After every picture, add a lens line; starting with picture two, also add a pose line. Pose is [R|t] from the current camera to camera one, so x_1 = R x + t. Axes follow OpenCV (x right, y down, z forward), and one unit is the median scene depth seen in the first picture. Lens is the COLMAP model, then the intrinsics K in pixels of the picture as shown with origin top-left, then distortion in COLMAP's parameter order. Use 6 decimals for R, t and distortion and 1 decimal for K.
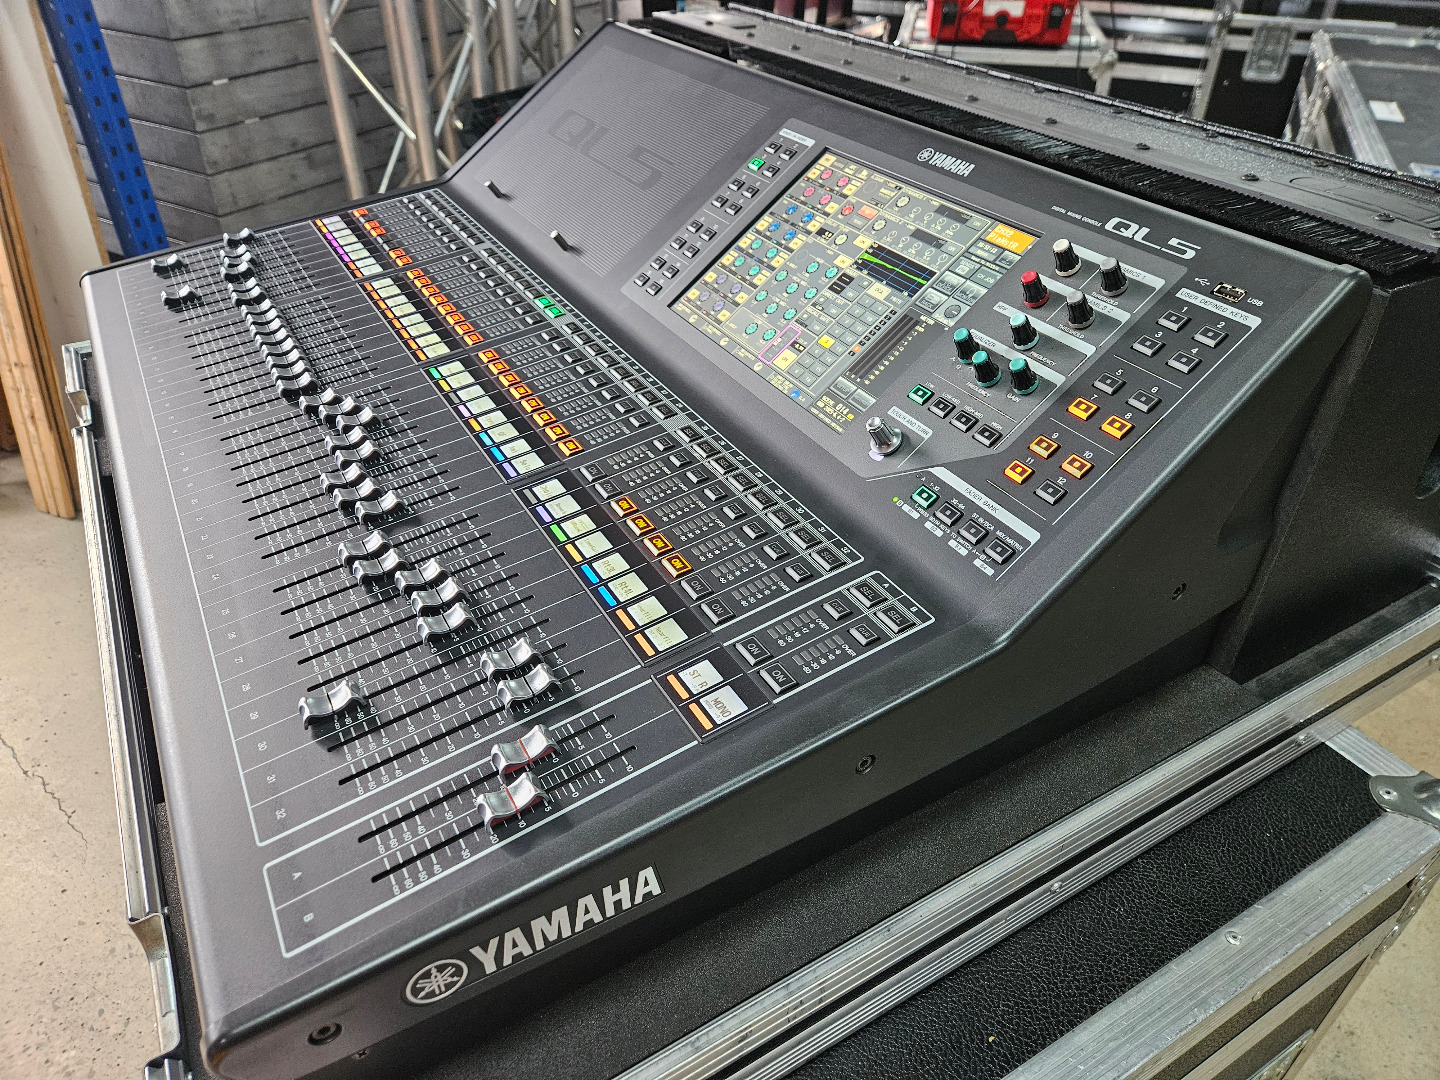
lens RADIAL K [[978.3, 0, 720.0], [0, 978.3, 540.0], [0, 0, 1]] dist [0.055573, -0.056656]
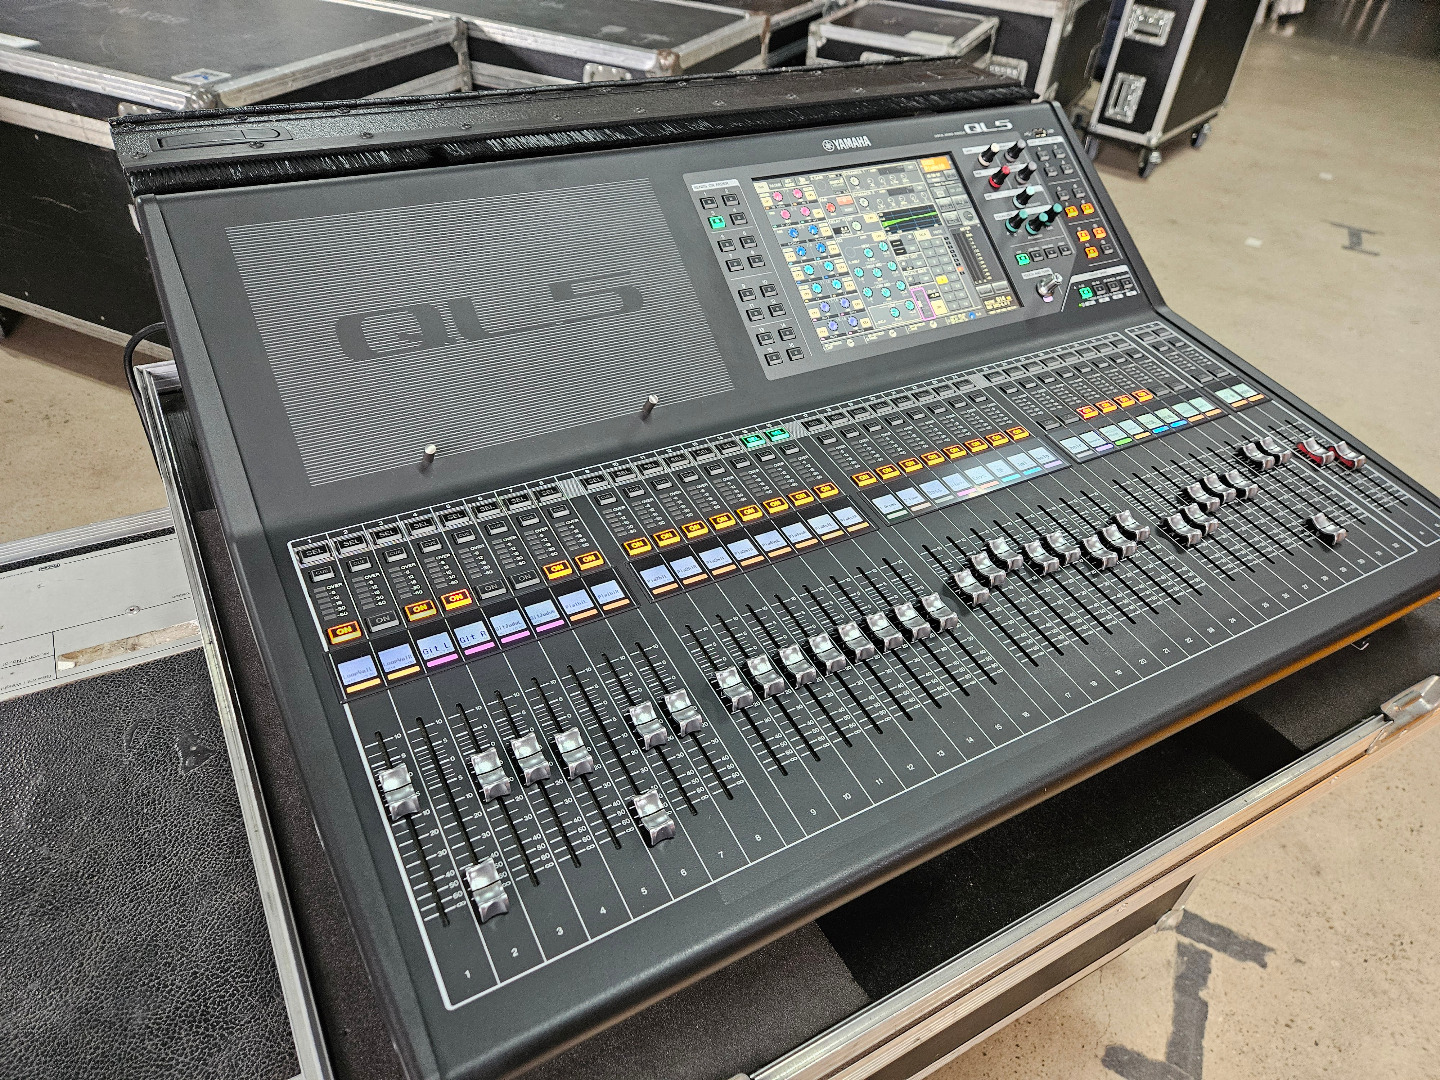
lens RADIAL K [[996.0, 0, 720.0], [0, 996.0, 540.0], [0, 0, 1]] dist [0.058275, -0.092505]
pose [[0.009222, -0.639292, 0.768909, -1.275587], [0.527038, 0.656575, 0.539574, -0.931166], [-0.849792, 0.400268, 0.342986, 0.967675]]
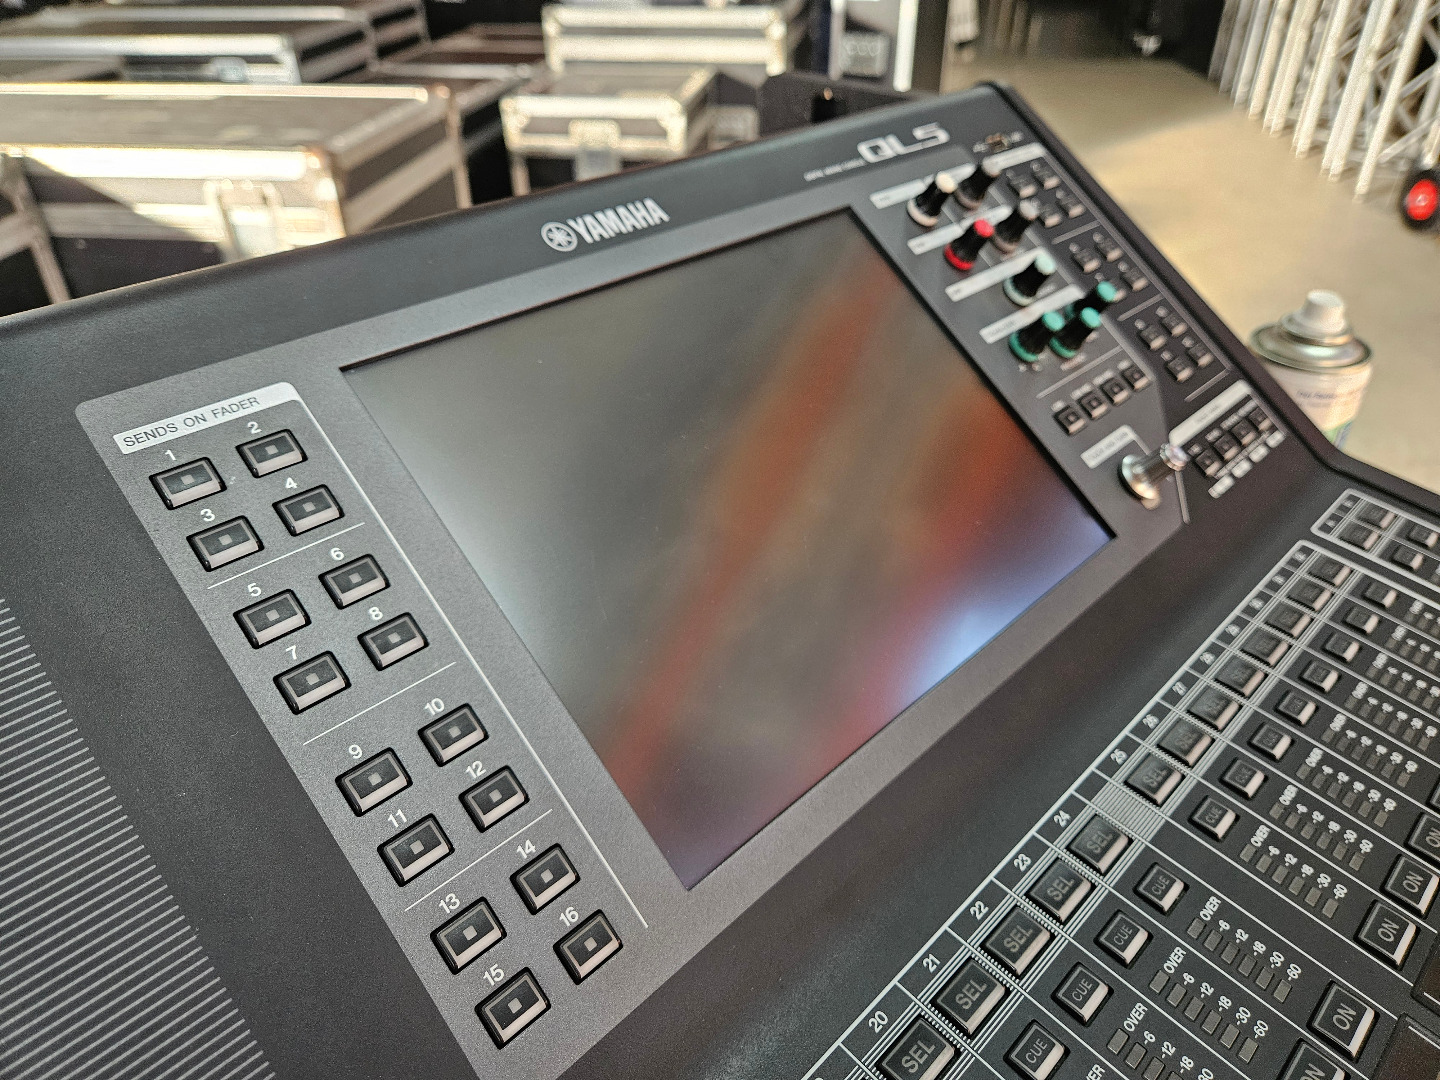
lens RADIAL K [[996.0, 0, 720.0], [0, 996.0, 540.0], [0, 0, 1]] dist [0.058275, -0.092505]
pose [[-0.251007, -0.548231, 0.797771, -0.317378], [0.570094, 0.582333, 0.579553, -0.601920], [-0.782297, 0.600276, 0.166373, 1.045892]]
